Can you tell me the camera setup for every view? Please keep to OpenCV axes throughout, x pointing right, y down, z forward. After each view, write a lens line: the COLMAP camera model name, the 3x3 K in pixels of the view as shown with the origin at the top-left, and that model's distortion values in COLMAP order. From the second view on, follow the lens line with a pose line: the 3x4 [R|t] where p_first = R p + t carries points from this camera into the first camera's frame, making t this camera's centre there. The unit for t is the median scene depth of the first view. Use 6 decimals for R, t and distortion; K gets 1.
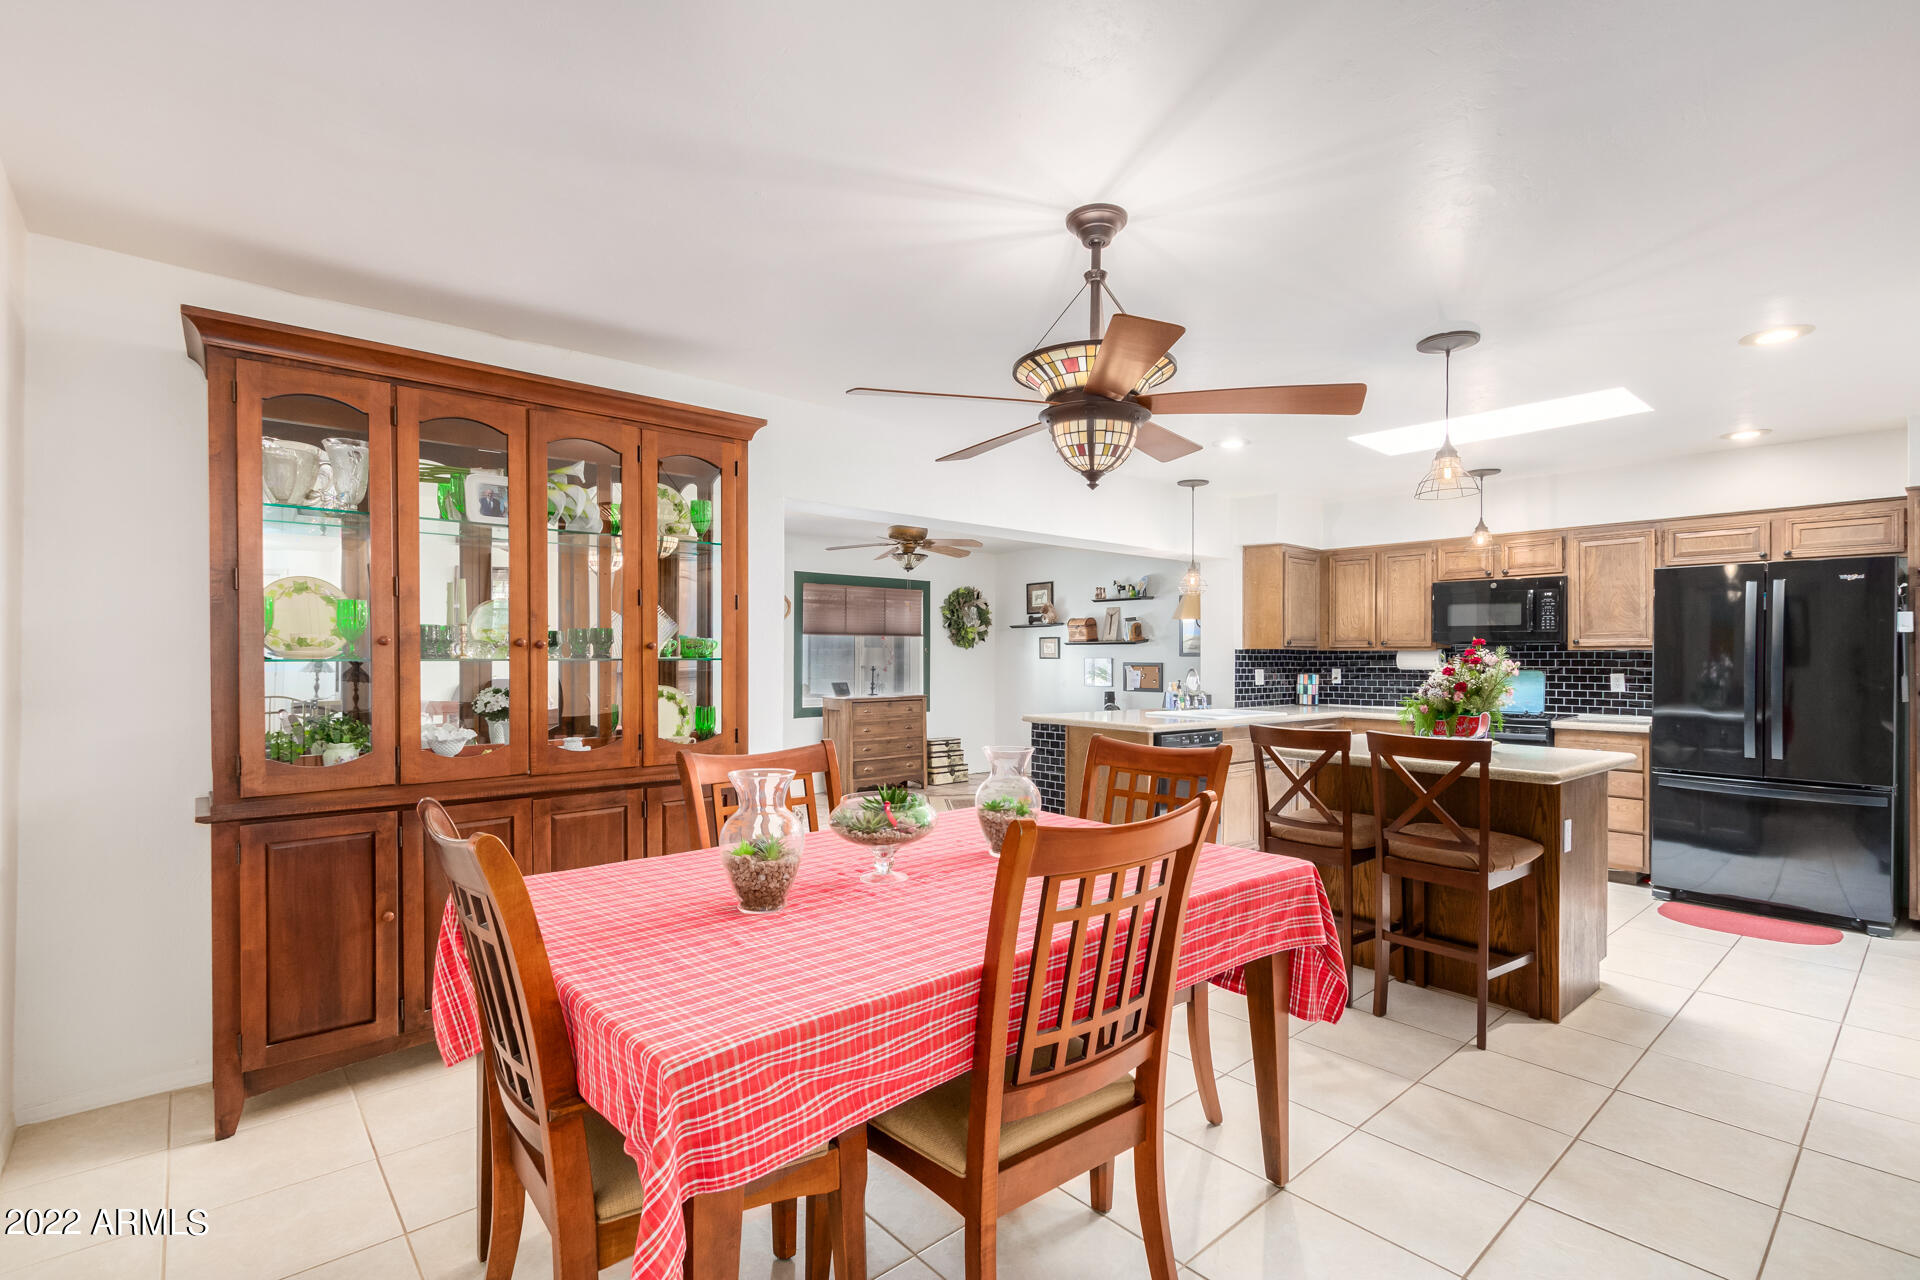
lens RADIAL K [[877.8, 0, 966.8], [0, 877.8, 650.6], [0, 0, 1]] dist [0.003902, -0.000448]
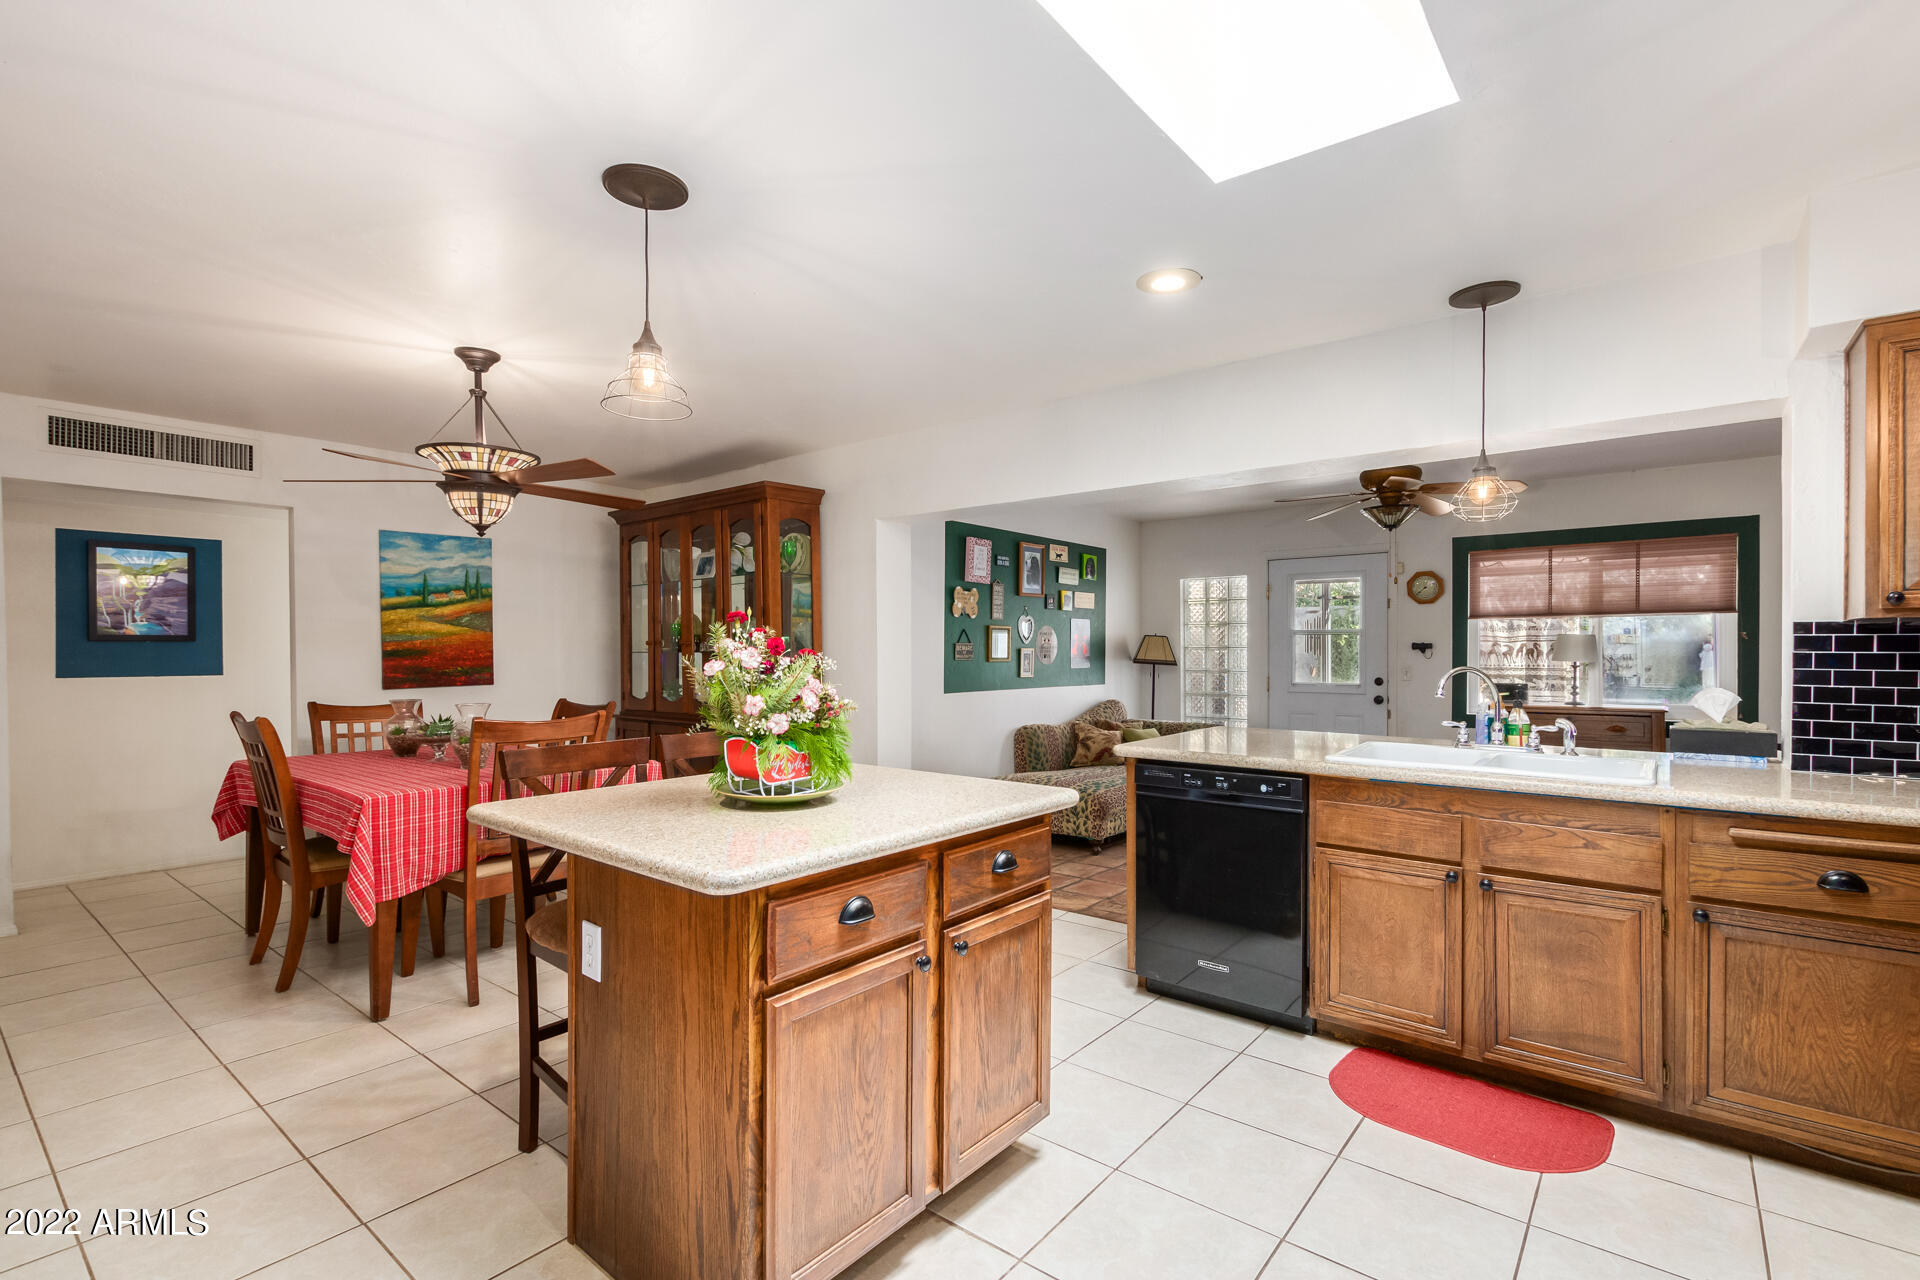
lens RADIAL K [[890.0, 0, 969.9], [0, 890.0, 656.5], [0, 0, 1]] dist [0.000713, -0.000164]
pose [[0.178234, 0.002323, -0.983985, 0.722207], [0.010968, 0.999930, 0.004347, 0.009445], [0.983927, -0.011567, 0.178196, 0.632624]]
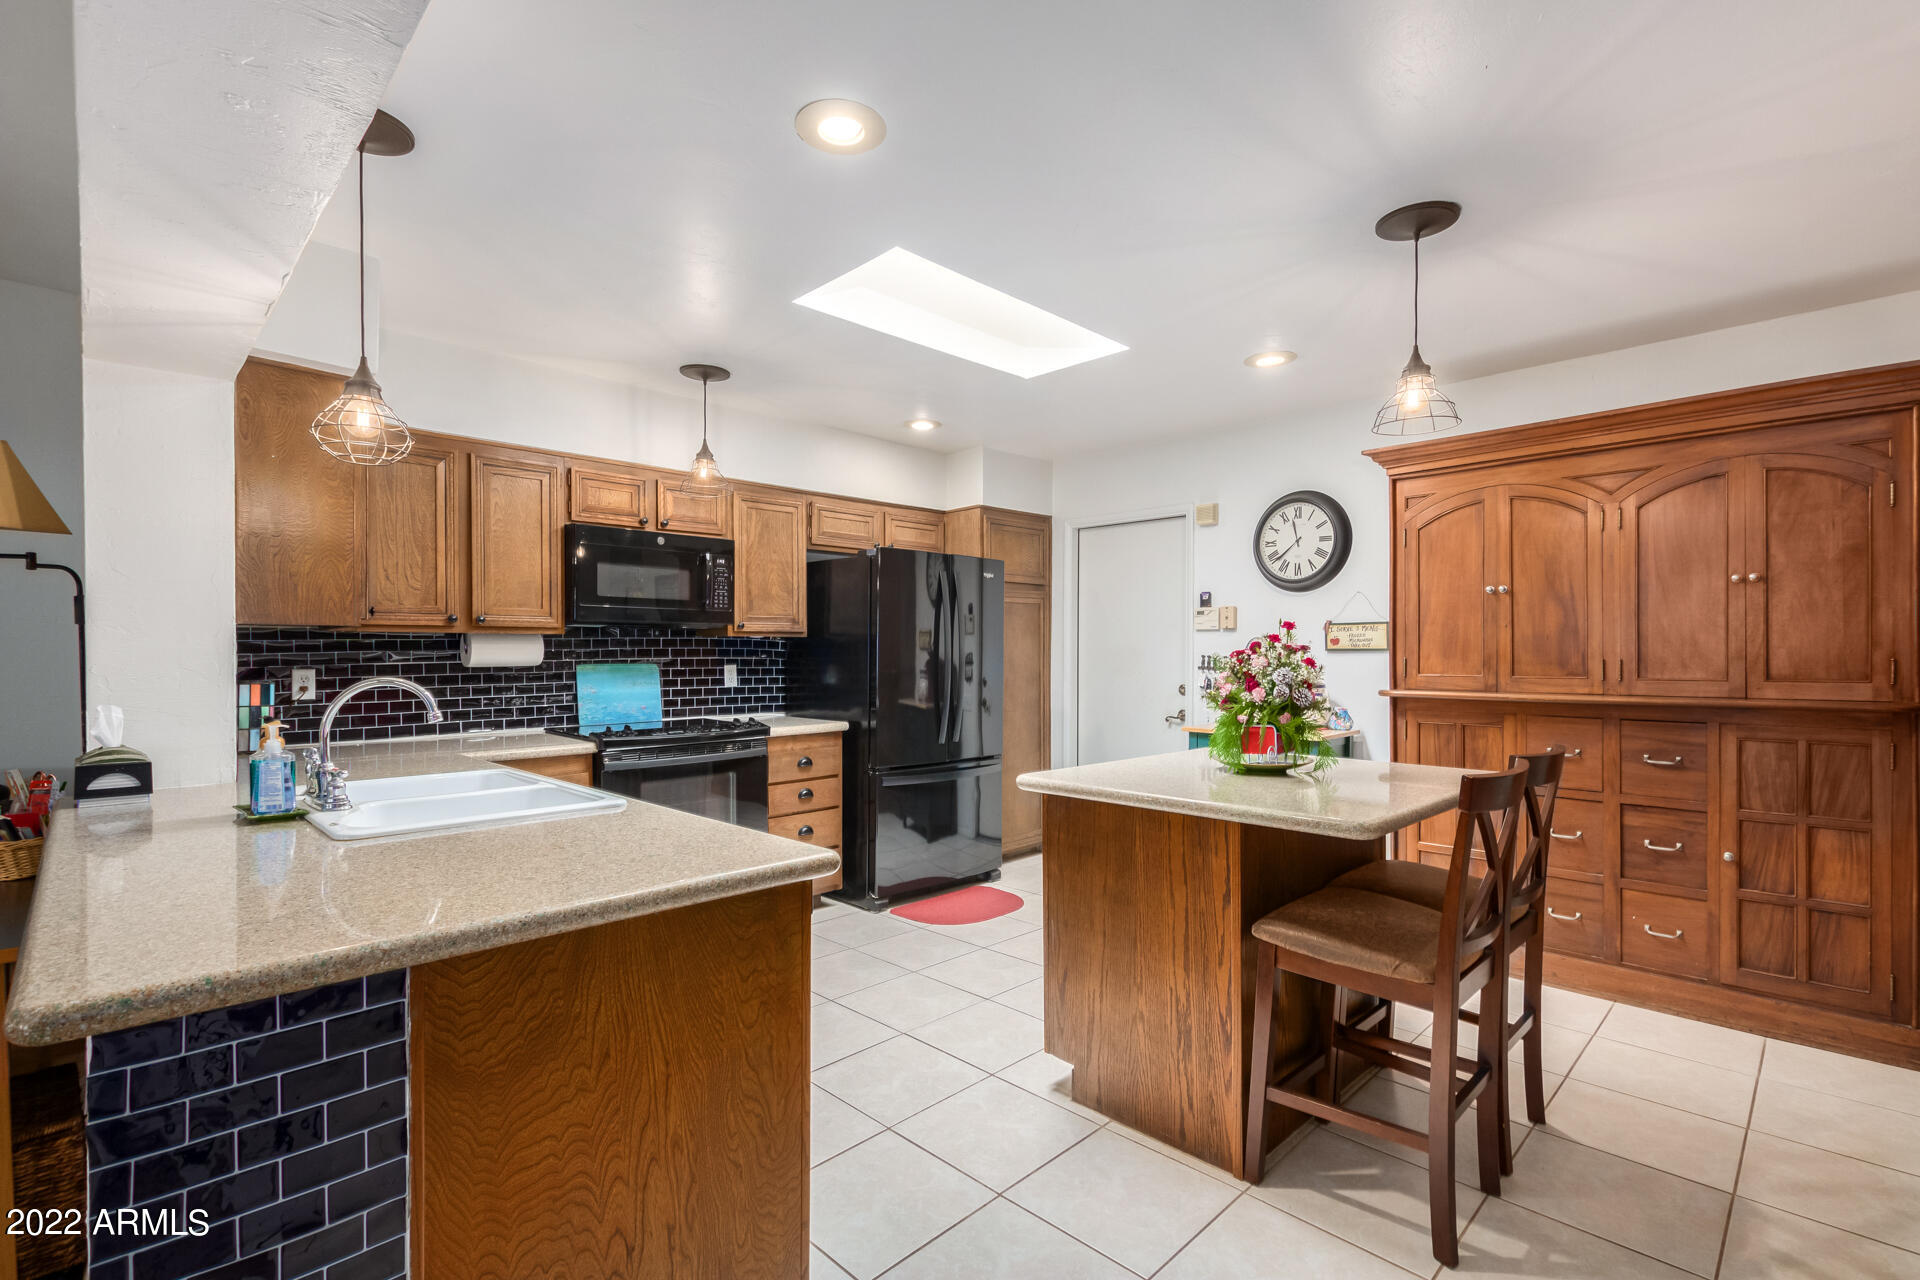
lens RADIAL K [[879.8, 0, 959.4], [0, 879.8, 656.6], [0, 0, 1]] dist [0.001488, 0.000071]
pose [[-0.055754, -0.012201, 0.998370, -0.102337], [-0.007311, 0.999904, 0.011812, 0.006623], [-0.998418, -0.006640, -0.055837, 0.806206]]
